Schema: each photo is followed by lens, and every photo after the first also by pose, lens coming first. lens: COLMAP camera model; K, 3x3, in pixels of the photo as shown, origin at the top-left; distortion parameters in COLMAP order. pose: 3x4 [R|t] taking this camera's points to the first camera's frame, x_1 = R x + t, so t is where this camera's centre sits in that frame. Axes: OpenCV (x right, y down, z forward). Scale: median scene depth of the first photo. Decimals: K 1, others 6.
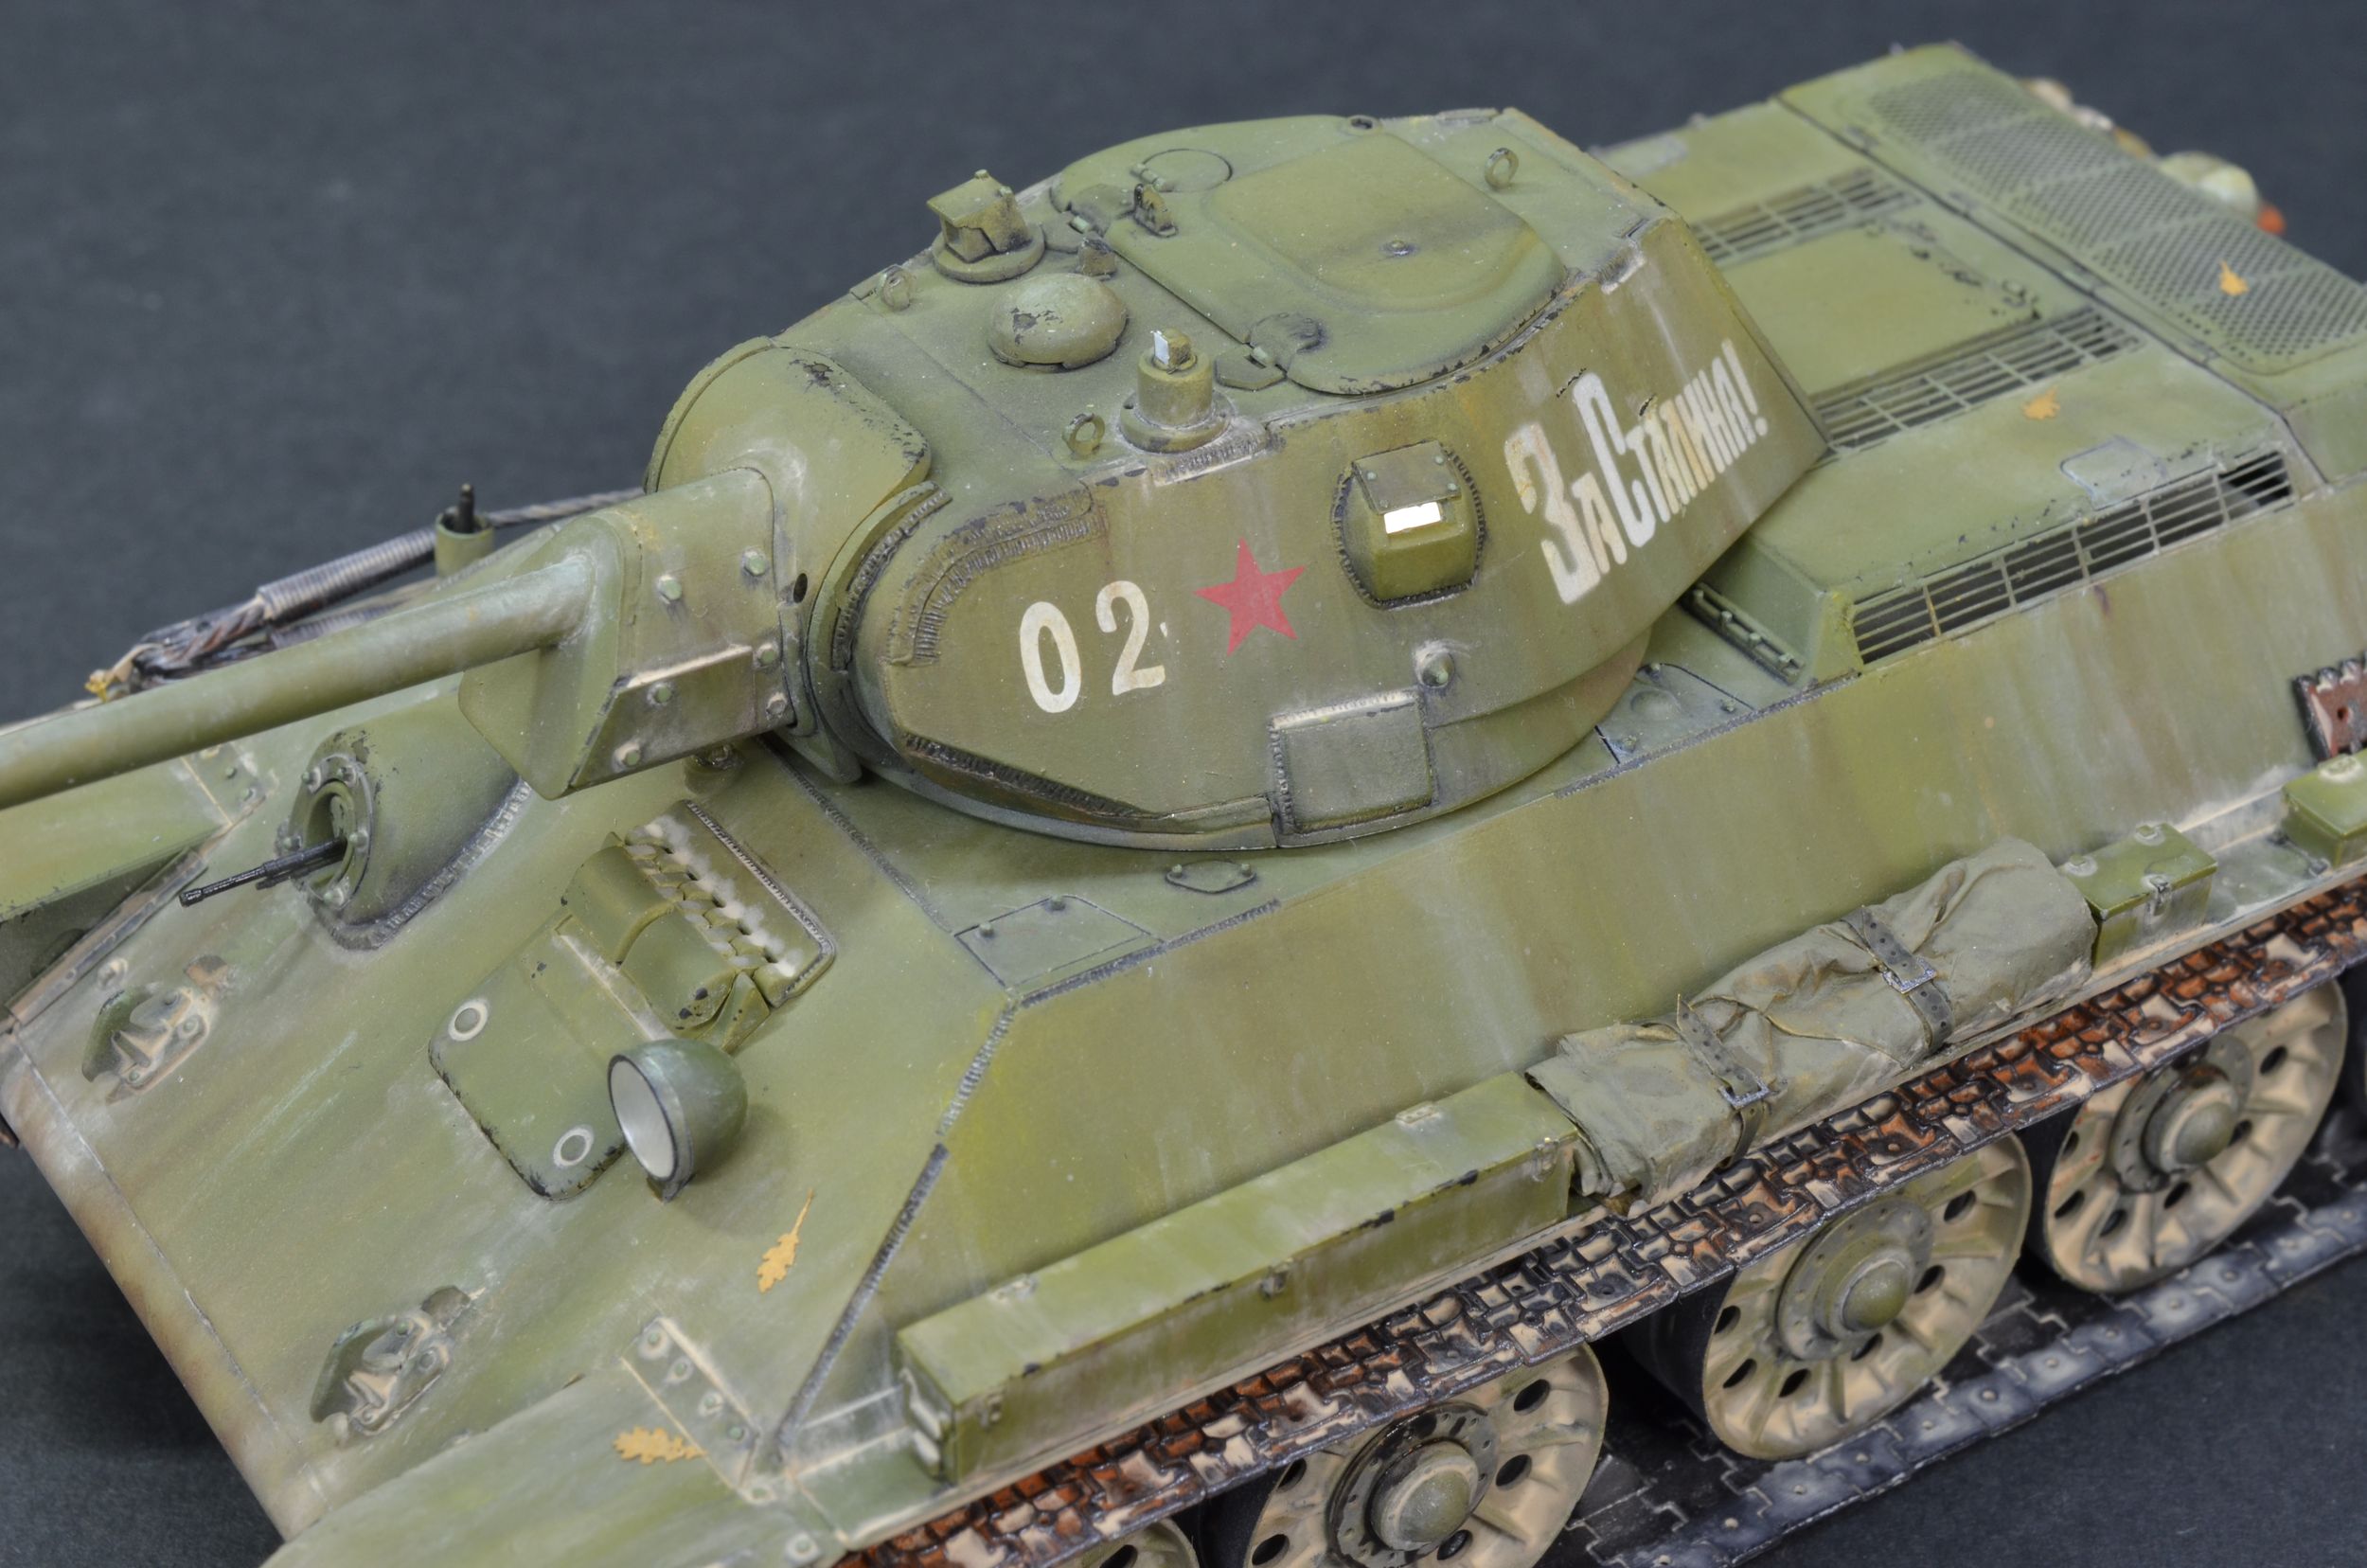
lens RADIAL K [[4348.8, 0, 1183.5], [0, 4348.8, 784.0], [0, 0, 1]] dist [0.021999, -0.248231]
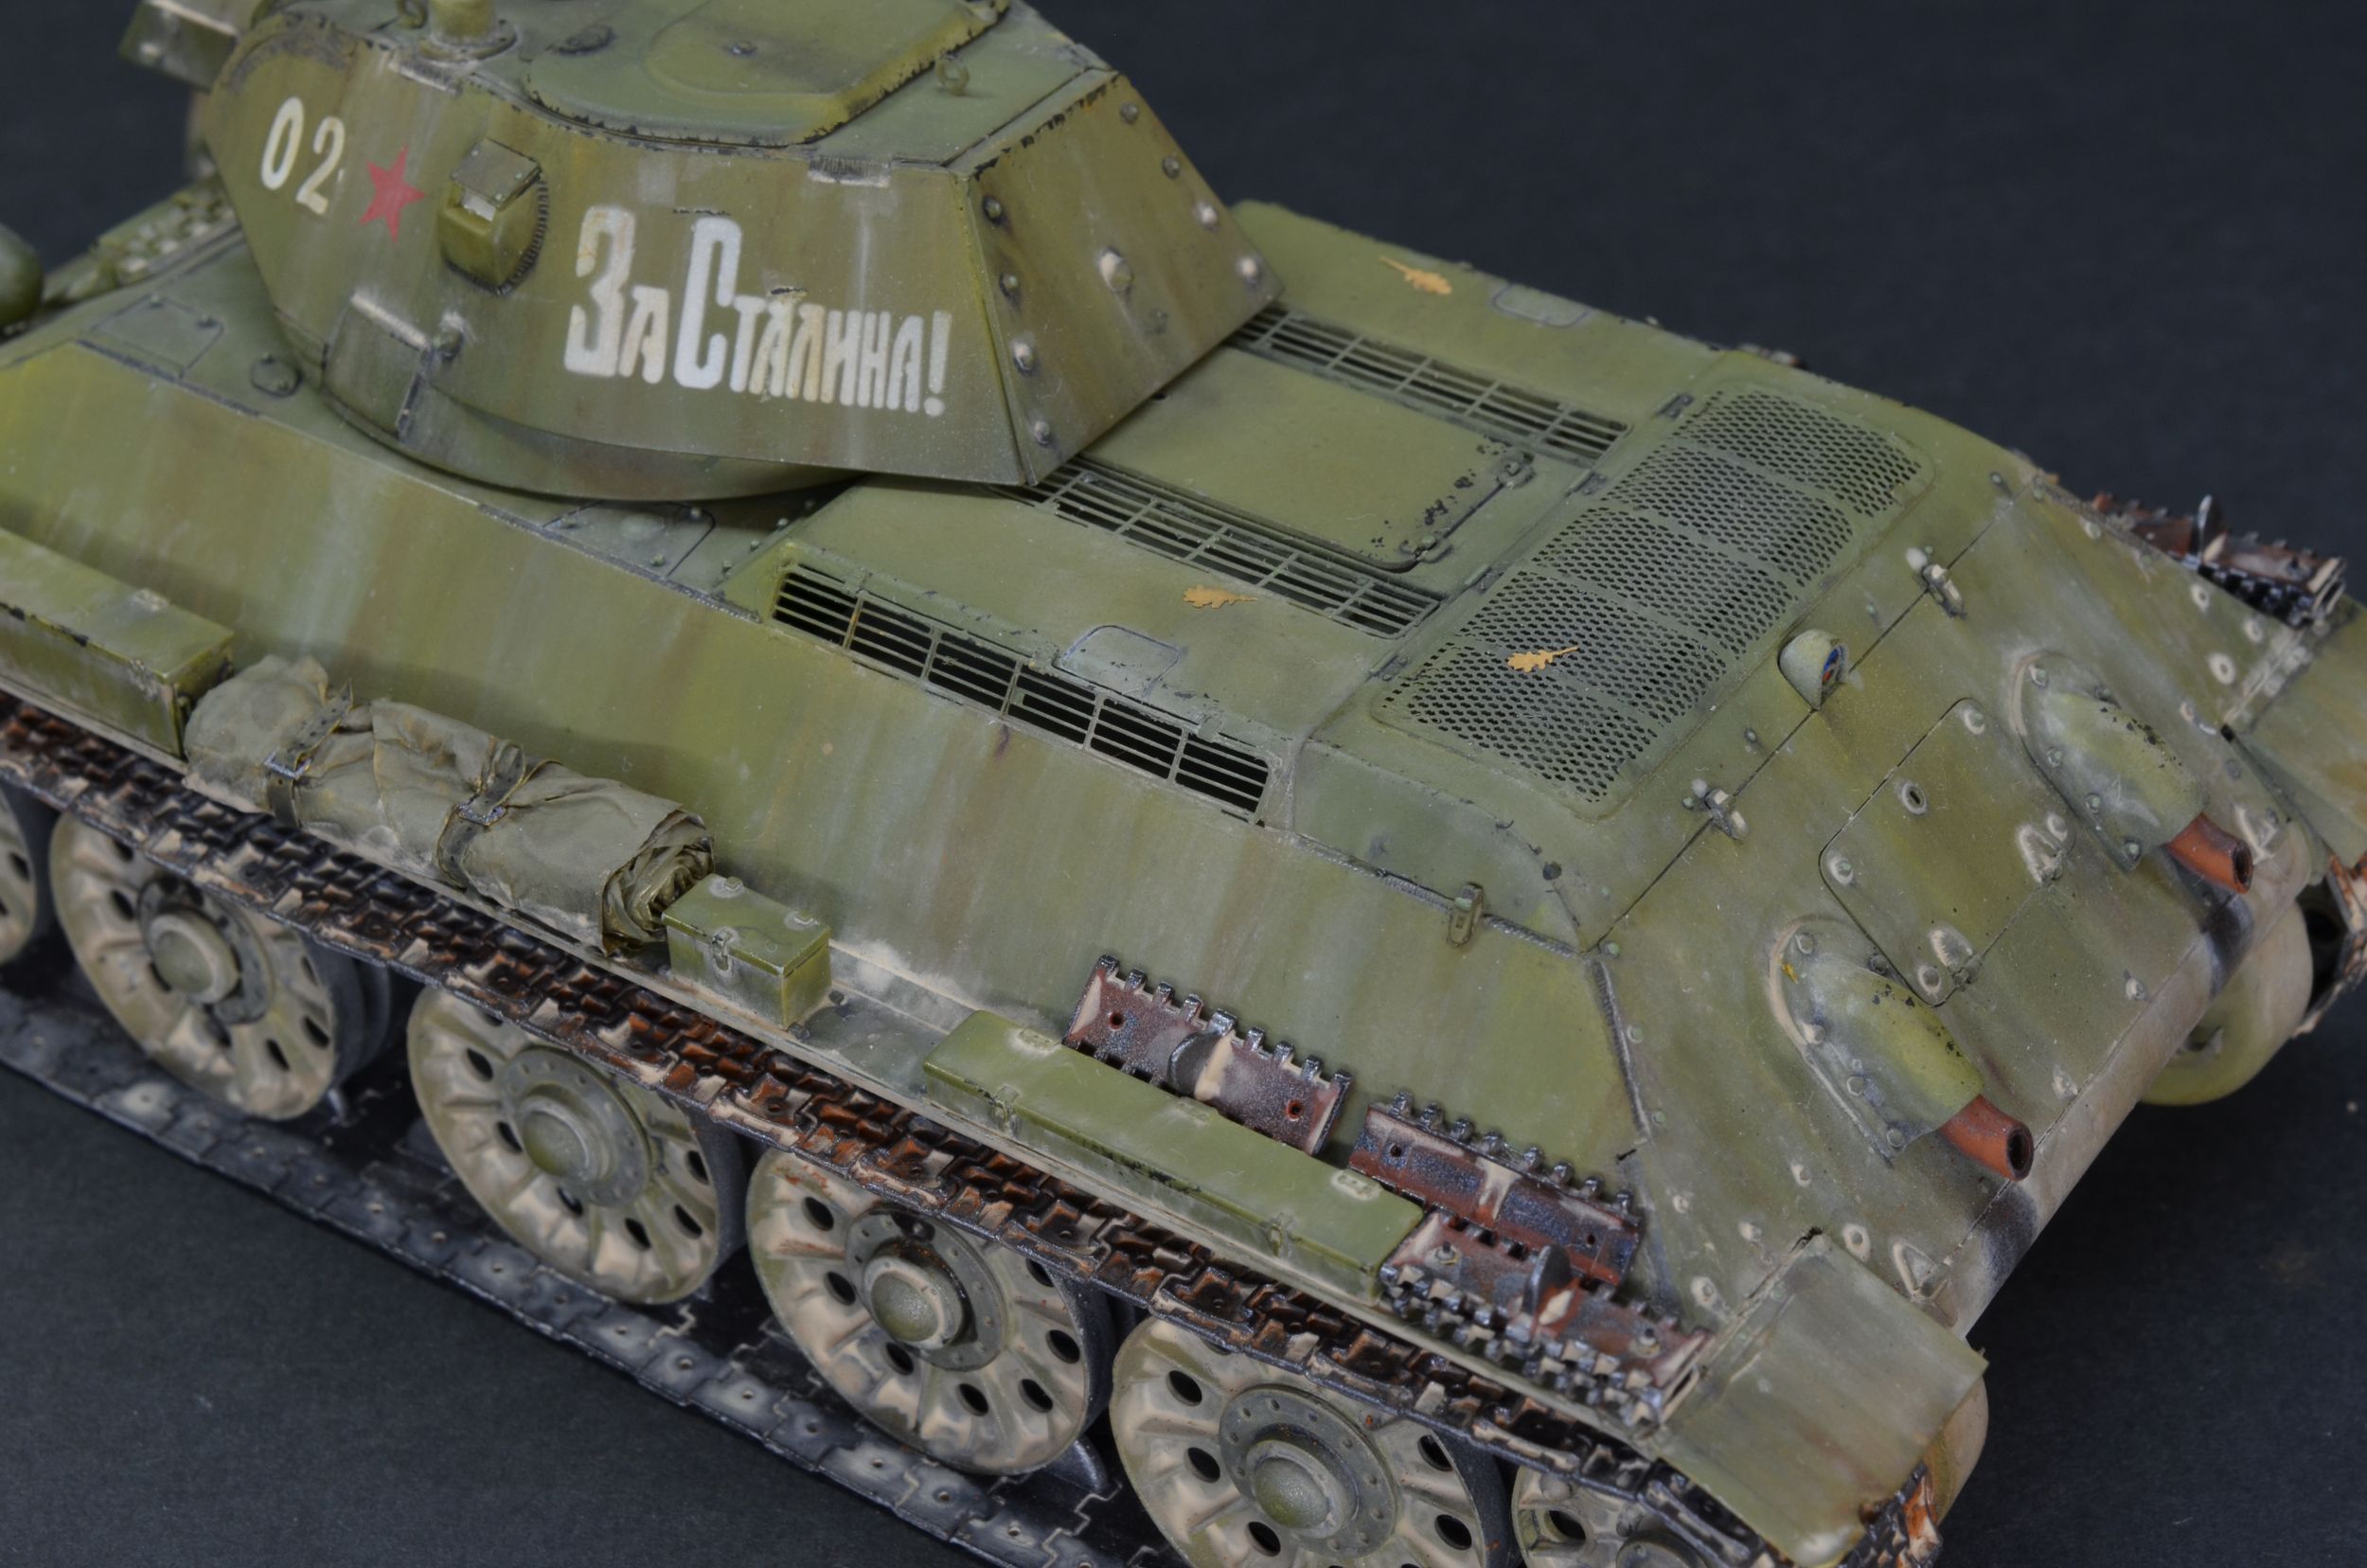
lens RADIAL K [[4348.8, 0, 1183.5], [0, 4348.8, 784.0], [0, 0, 1]] dist [0.021999, -0.248231]
pose [[0.397418, 0.551065, -0.733748, 0.952484], [-0.544529, 0.785228, 0.294796, -0.345518], [0.738611, 0.282391, 0.612135, 0.455445]]
